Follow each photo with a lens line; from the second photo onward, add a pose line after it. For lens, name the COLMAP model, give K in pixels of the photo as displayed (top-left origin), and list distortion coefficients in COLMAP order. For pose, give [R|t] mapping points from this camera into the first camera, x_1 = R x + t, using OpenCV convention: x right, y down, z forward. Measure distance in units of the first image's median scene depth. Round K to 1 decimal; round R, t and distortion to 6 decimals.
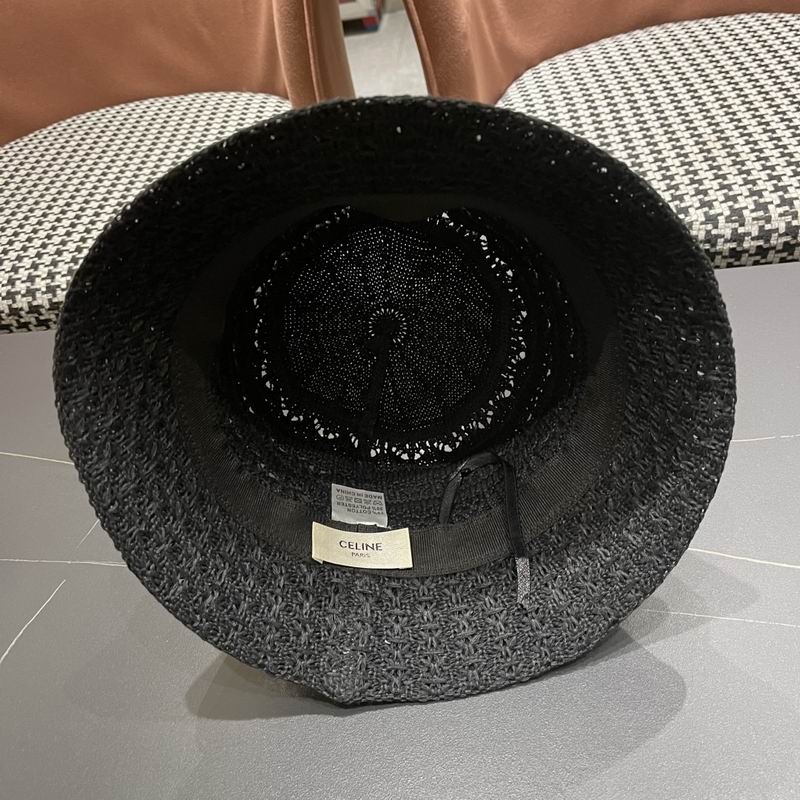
lens RADIAL K [[845.5, 0, 399.6], [0, 845.5, 410.4], [0, 0, 1]] dist [0.016521, 0.000000]
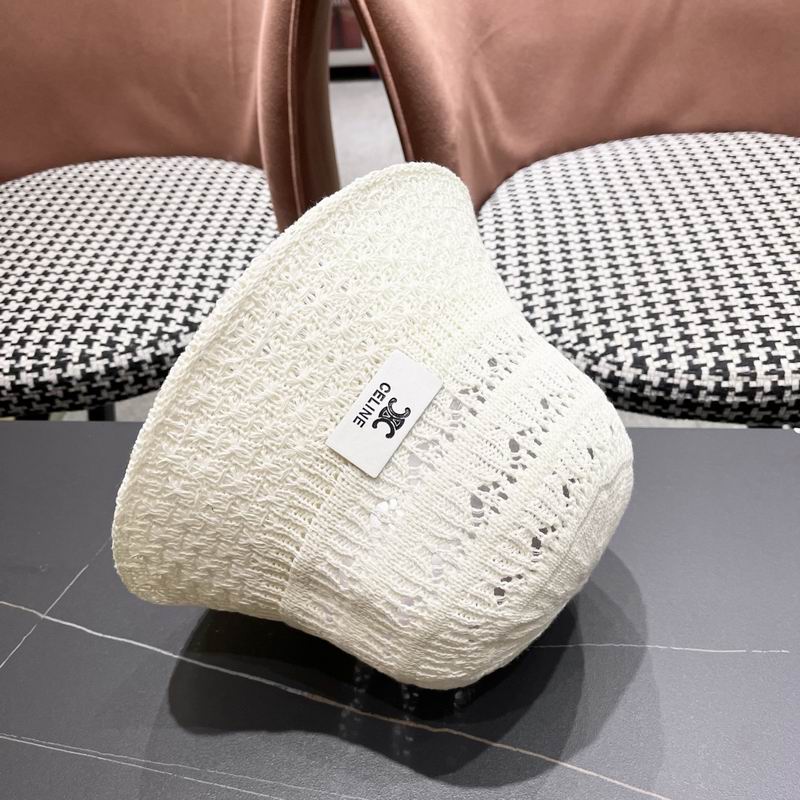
lens RADIAL K [[845.5, 0, 398.0], [0, 845.5, 393.0], [0, 0, 1]] dist [0.016521, 0.000000]
pose [[0.996427, 0.082706, 0.017098, 0.020557], [-0.081811, 0.995506, -0.047700, -0.110430], [-0.020967, 0.046130, 0.998715, 0.054729]]
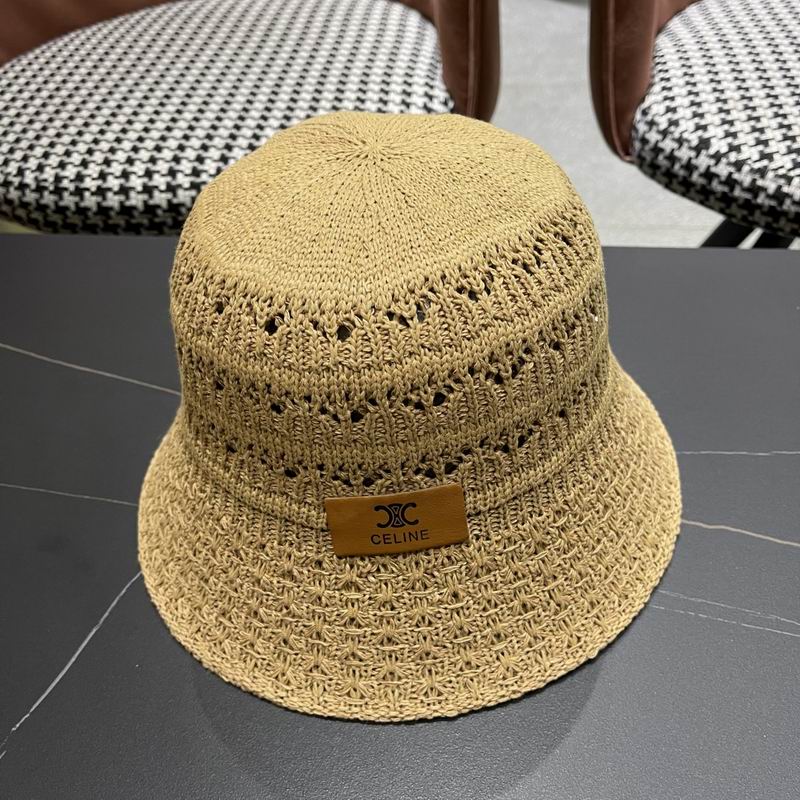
lens RADIAL K [[845.5, 0, 409.8], [0, 845.5, 411.8], [0, 0, 1]] dist [0.016521, 0.000000]
pose [[0.993455, 0.114169, 0.003571, -0.118015], [-0.114198, 0.992050, 0.052879, 0.007205], [0.002494, -0.052941, 0.998595, 0.114673]]
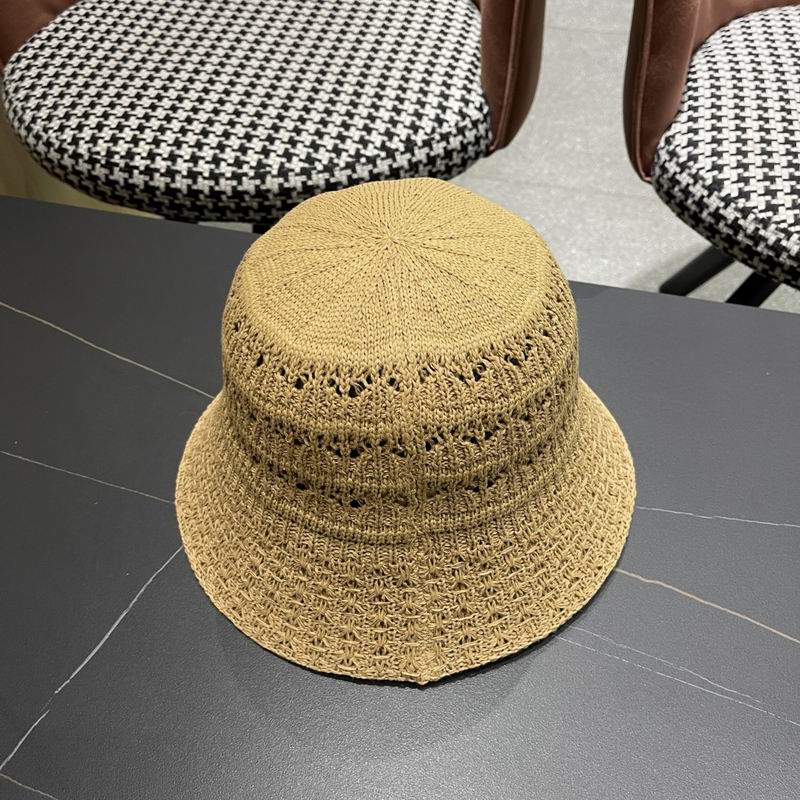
lens RADIAL K [[845.5, 0, 410.9], [0, 845.5, 411.8], [0, 0, 1]] dist [0.016521, 0.000000]
pose [[0.976042, 0.217551, 0.003726, -0.120307], [-0.215031, 0.961836, 0.169213, -0.099756], [0.033228, -0.165961, 0.985572, 0.042369]]
